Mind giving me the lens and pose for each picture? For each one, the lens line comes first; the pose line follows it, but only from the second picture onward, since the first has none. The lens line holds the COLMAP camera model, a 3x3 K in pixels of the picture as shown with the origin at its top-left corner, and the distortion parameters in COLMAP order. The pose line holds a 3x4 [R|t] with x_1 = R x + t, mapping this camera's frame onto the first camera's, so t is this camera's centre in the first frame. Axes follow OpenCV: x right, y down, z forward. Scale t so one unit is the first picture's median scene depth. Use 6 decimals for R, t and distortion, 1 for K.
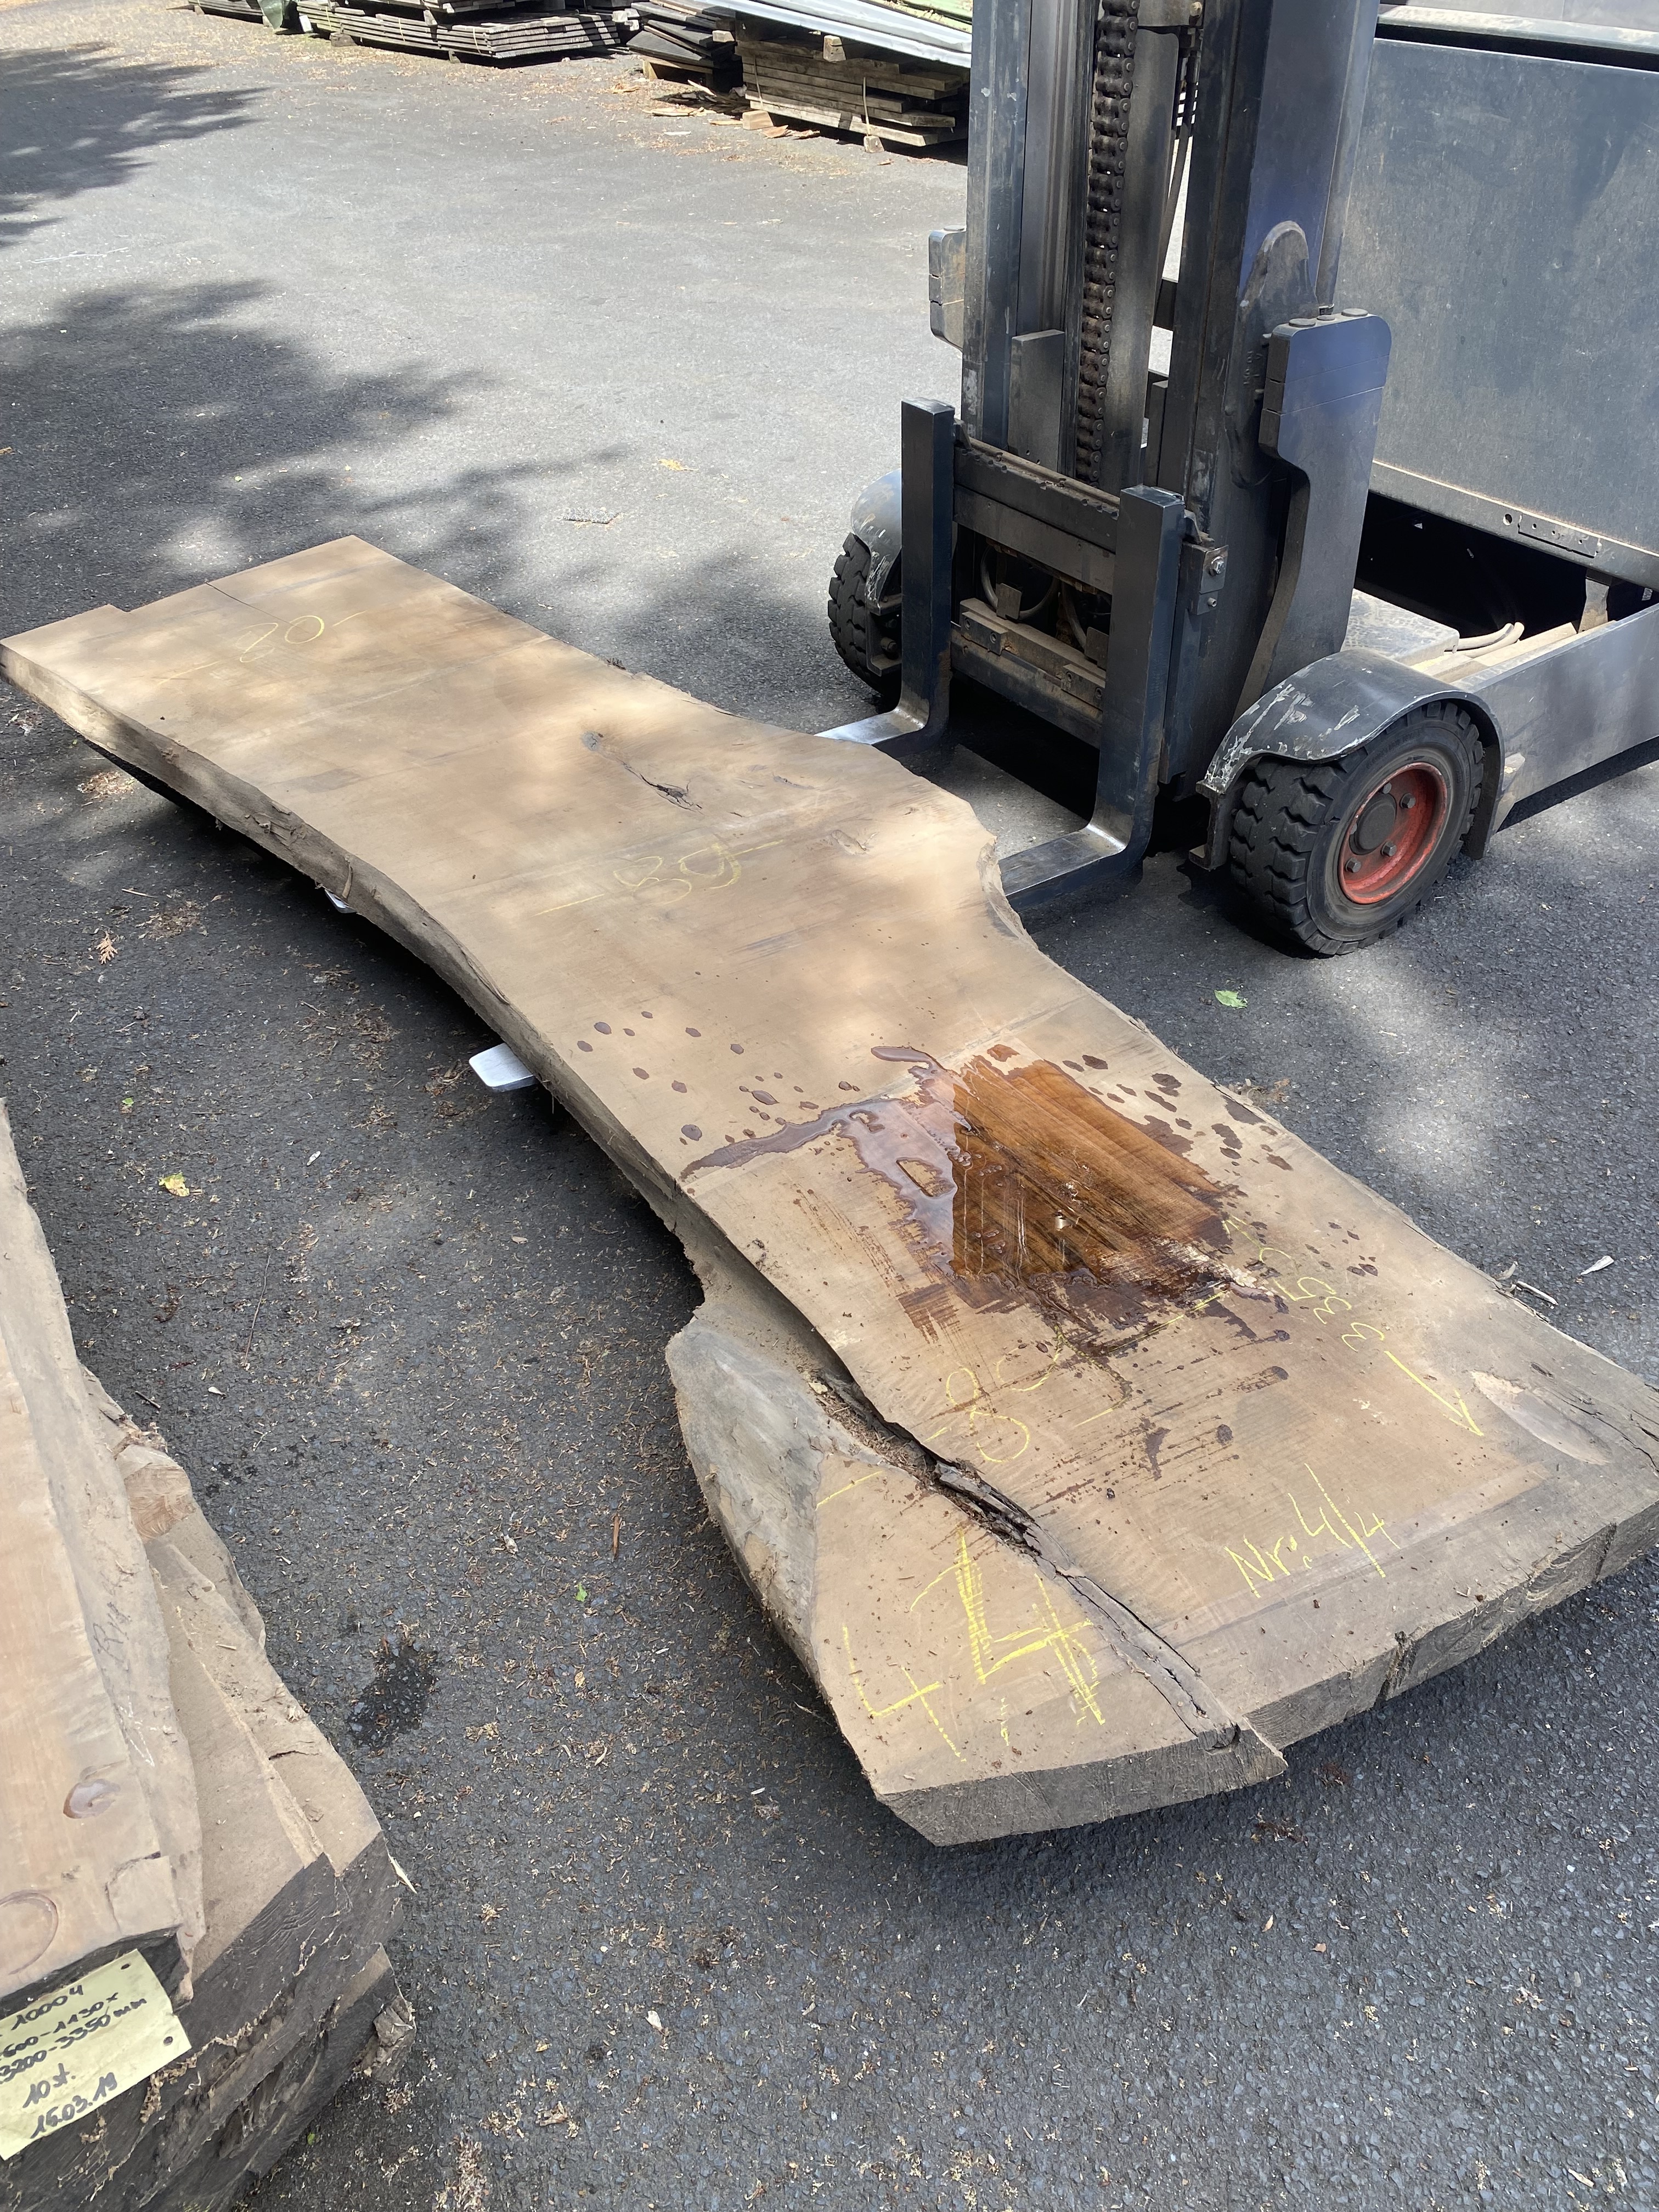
lens RADIAL K [[1682.1, 0, 862.9], [0, 1682.1, 1112.6], [0, 0, 1]] dist [0.045563, -0.065602]
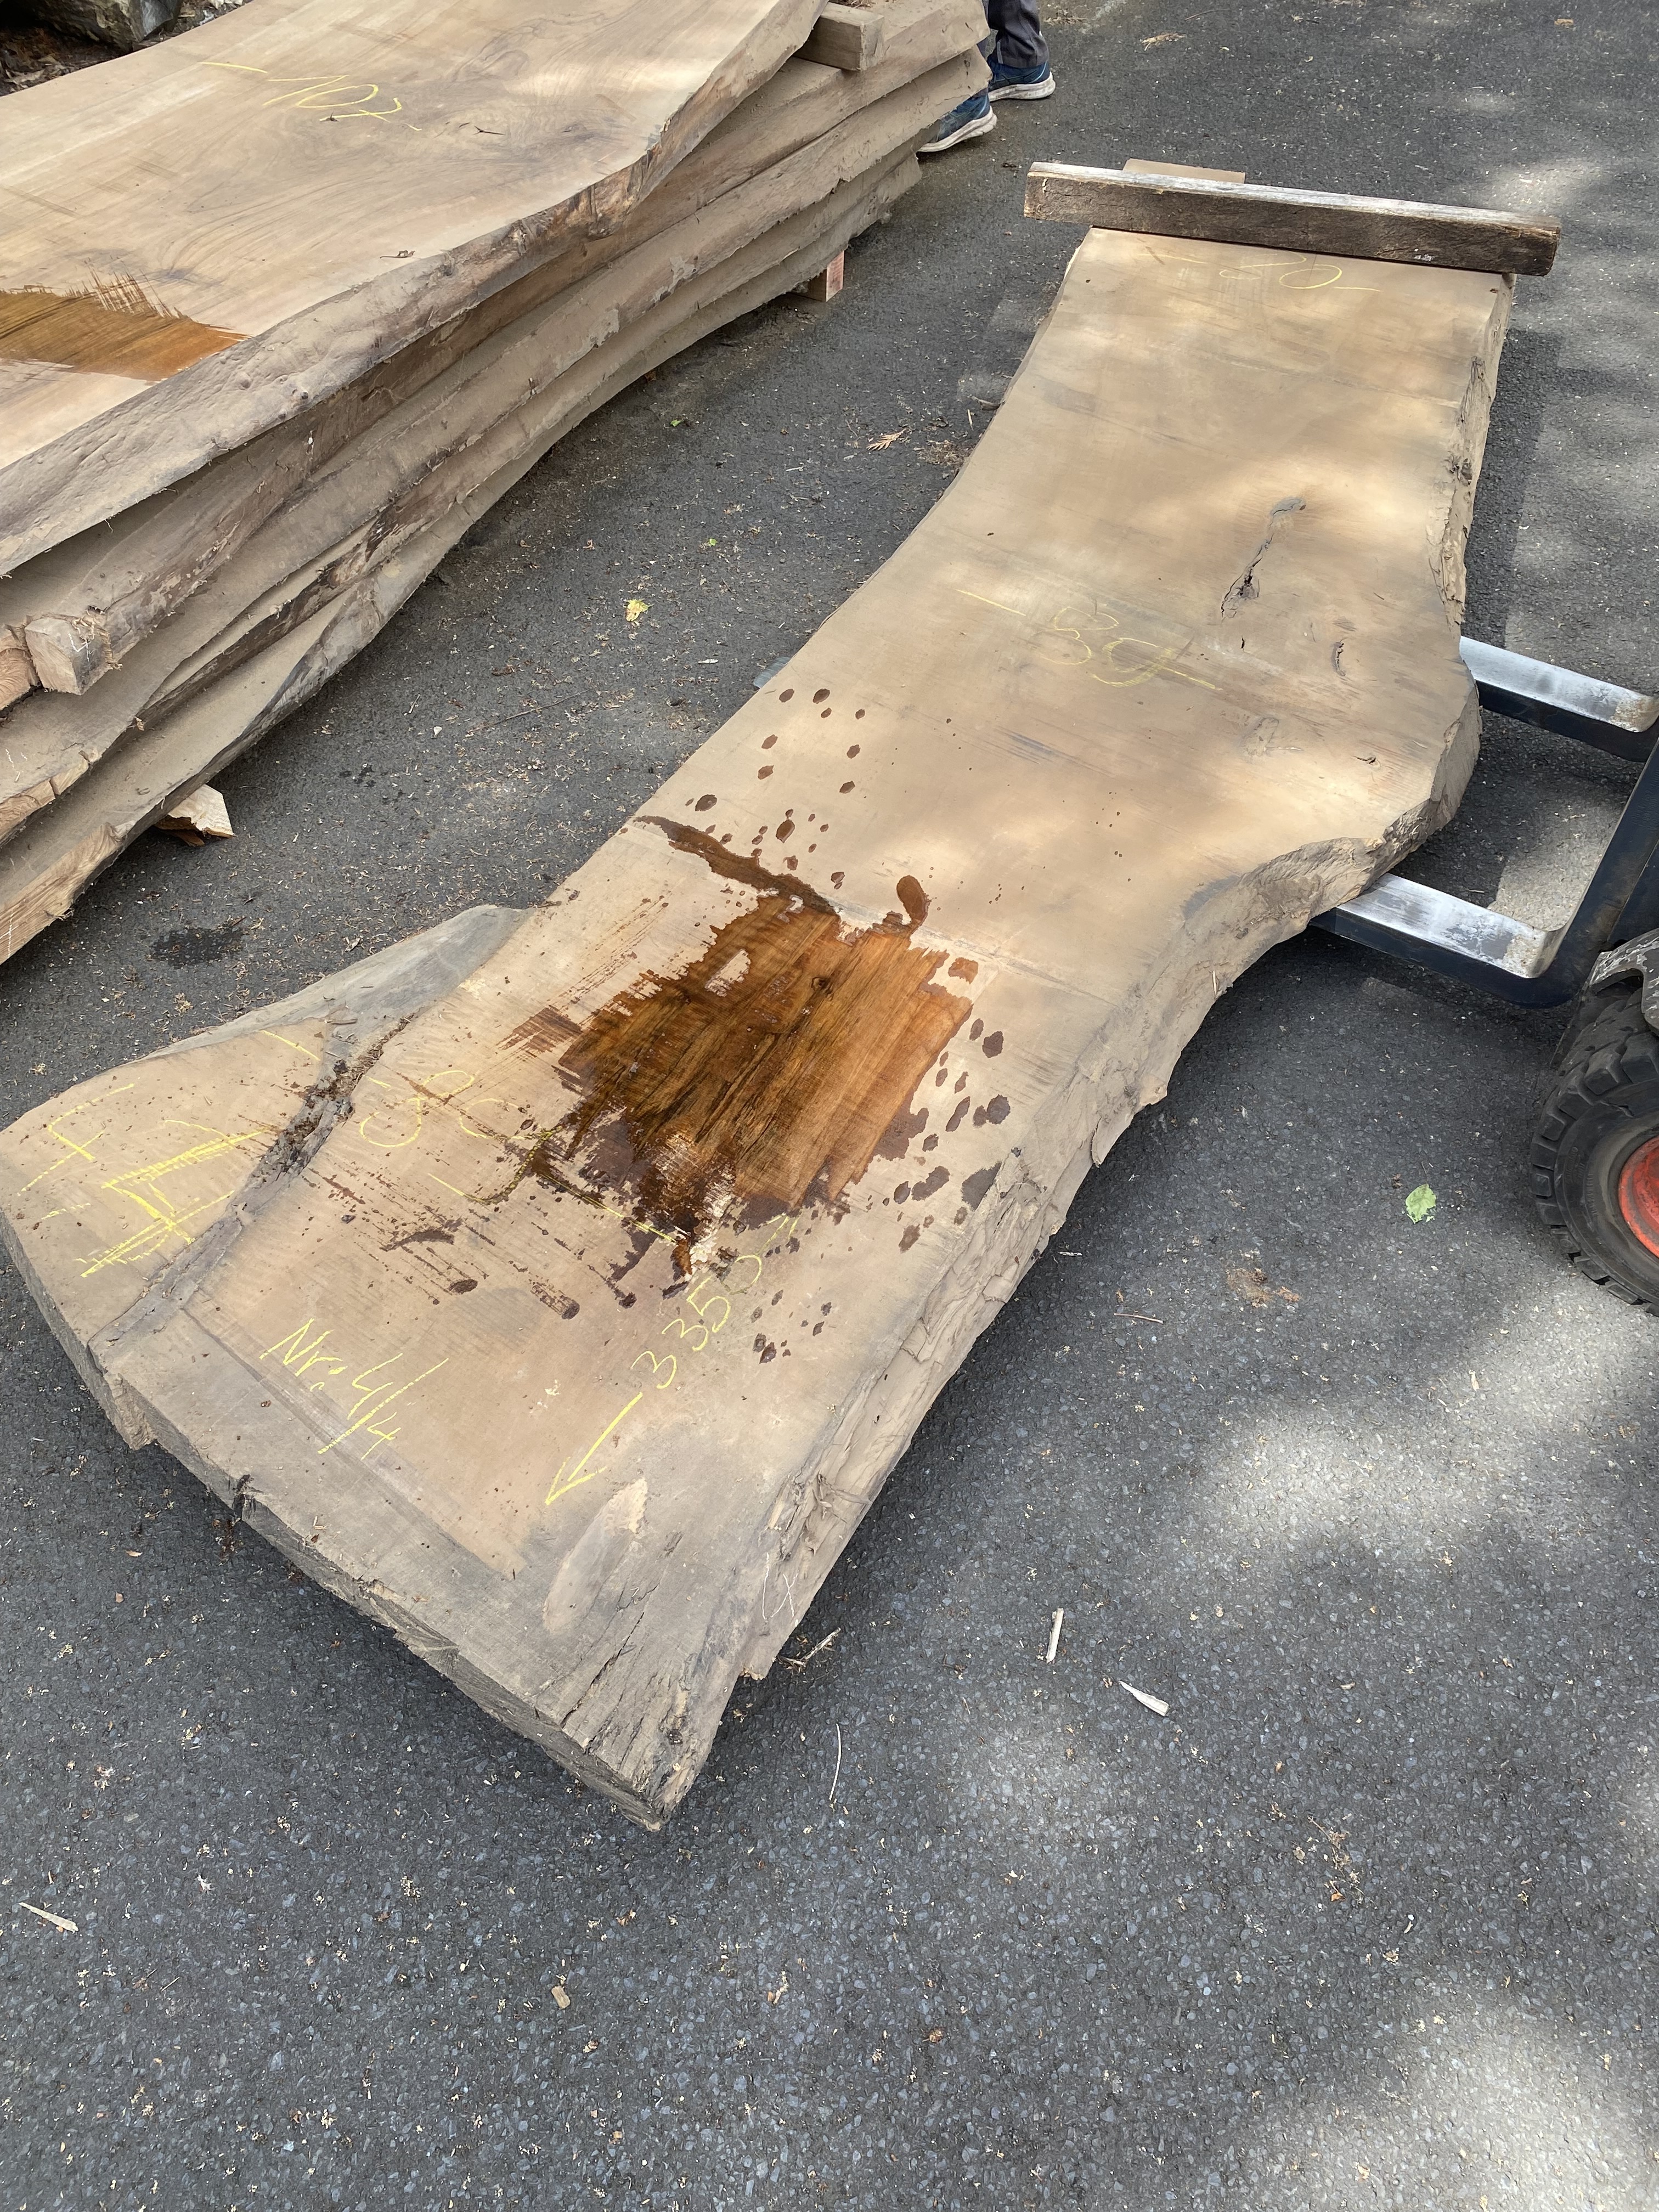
lens RADIAL K [[1682.1, 0, 865.1], [0, 1682.1, 1133.0], [0, 0, 1]] dist [0.045563, -0.065602]
pose [[0.443130, 0.710505, -0.546643, 0.653129], [-0.584827, 0.691273, 0.424405, -0.346604], [0.679422, 0.131625, 0.721846, 0.374744]]
